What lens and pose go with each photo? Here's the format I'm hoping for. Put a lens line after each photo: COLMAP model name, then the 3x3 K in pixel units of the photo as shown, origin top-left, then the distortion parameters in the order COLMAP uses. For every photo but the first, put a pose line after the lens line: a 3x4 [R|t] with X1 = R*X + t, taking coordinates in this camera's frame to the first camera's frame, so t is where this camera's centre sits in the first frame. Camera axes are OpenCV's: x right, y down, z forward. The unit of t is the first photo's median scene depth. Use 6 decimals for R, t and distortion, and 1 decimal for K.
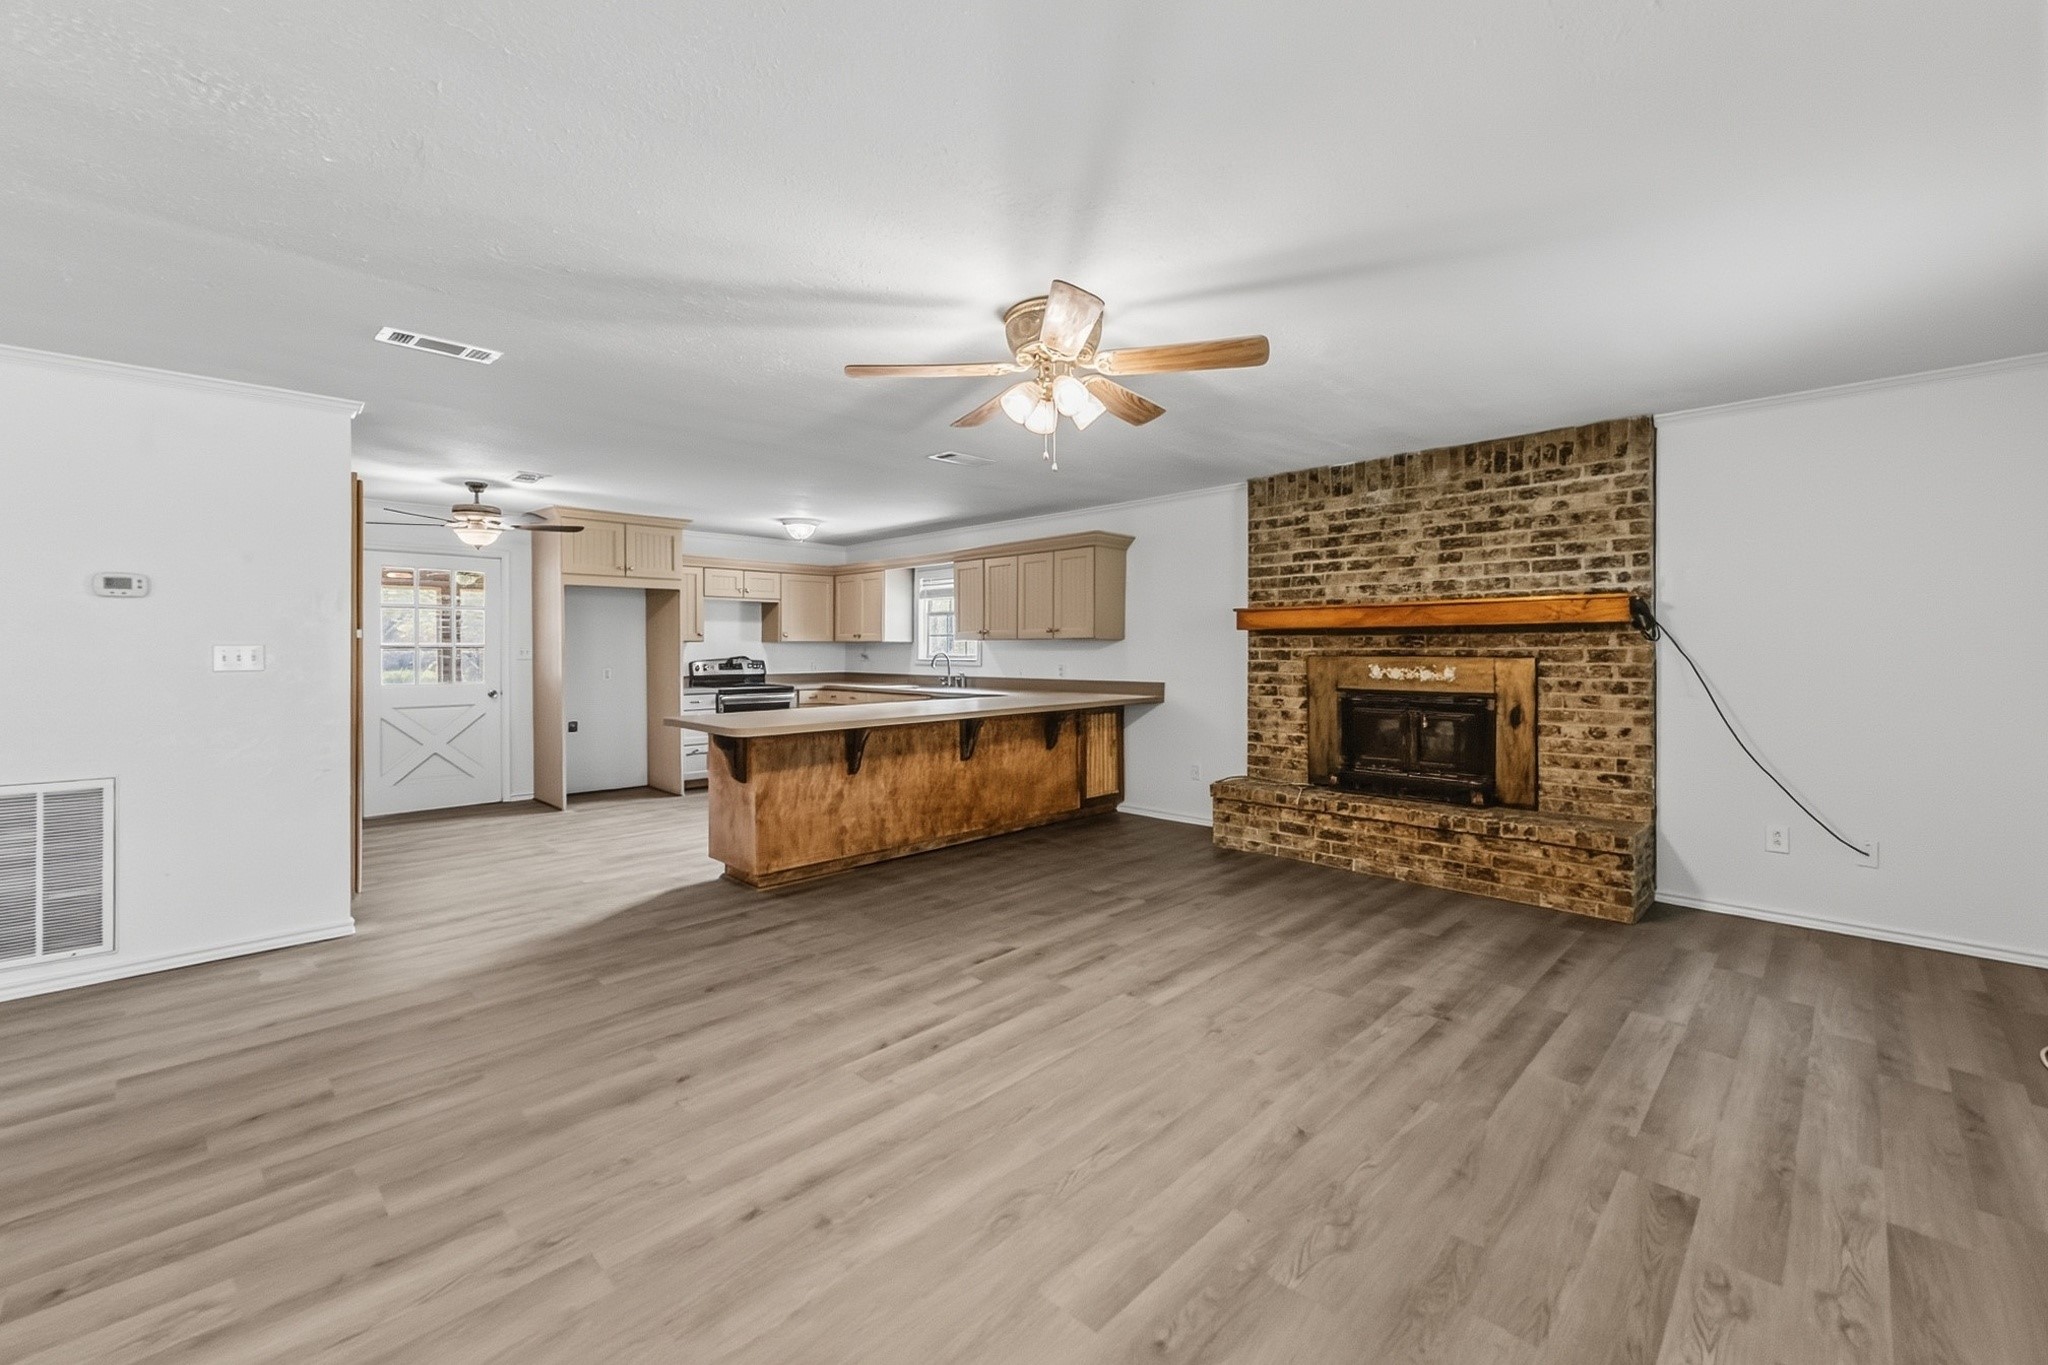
lens RADIAL K [[824.4, 0, 1016.9], [0, 824.4, 650.2], [0, 0, 1]] dist [-0.001100, -0.000216]
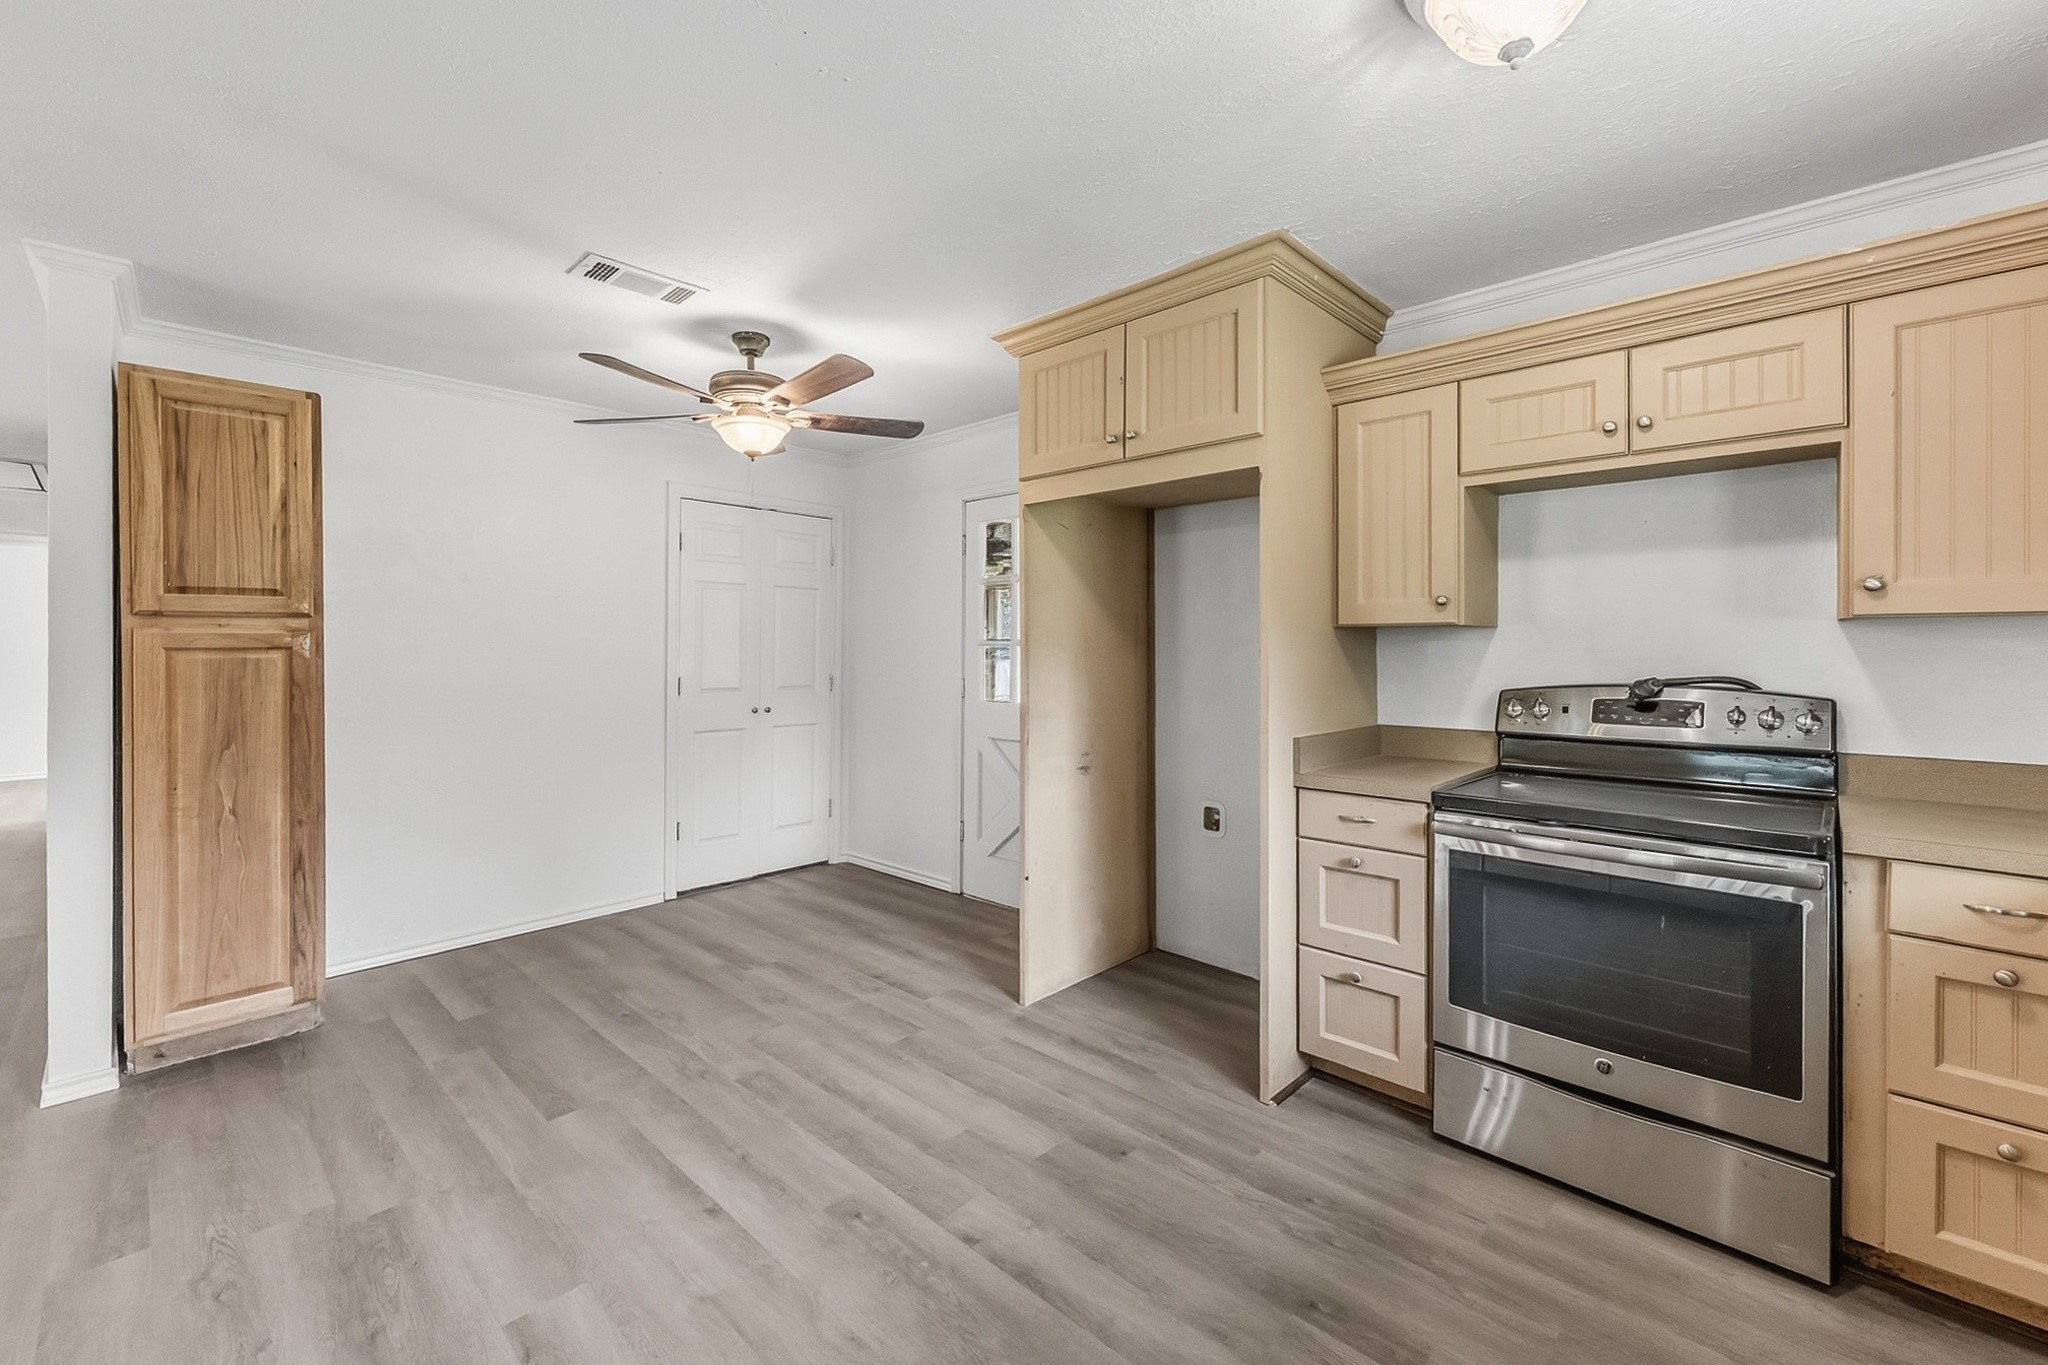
lens RADIAL K [[838.6, 0, 1023.4], [0, 838.6, 645.7], [0, 0, 1]] dist [-0.000225, 0.000247]
pose [[0.042948, -0.000412, -0.999077, -0.138166], [-0.002878, 0.999996, -0.000536, -0.003299], [0.999073, 0.002898, 0.042946, 1.476175]]
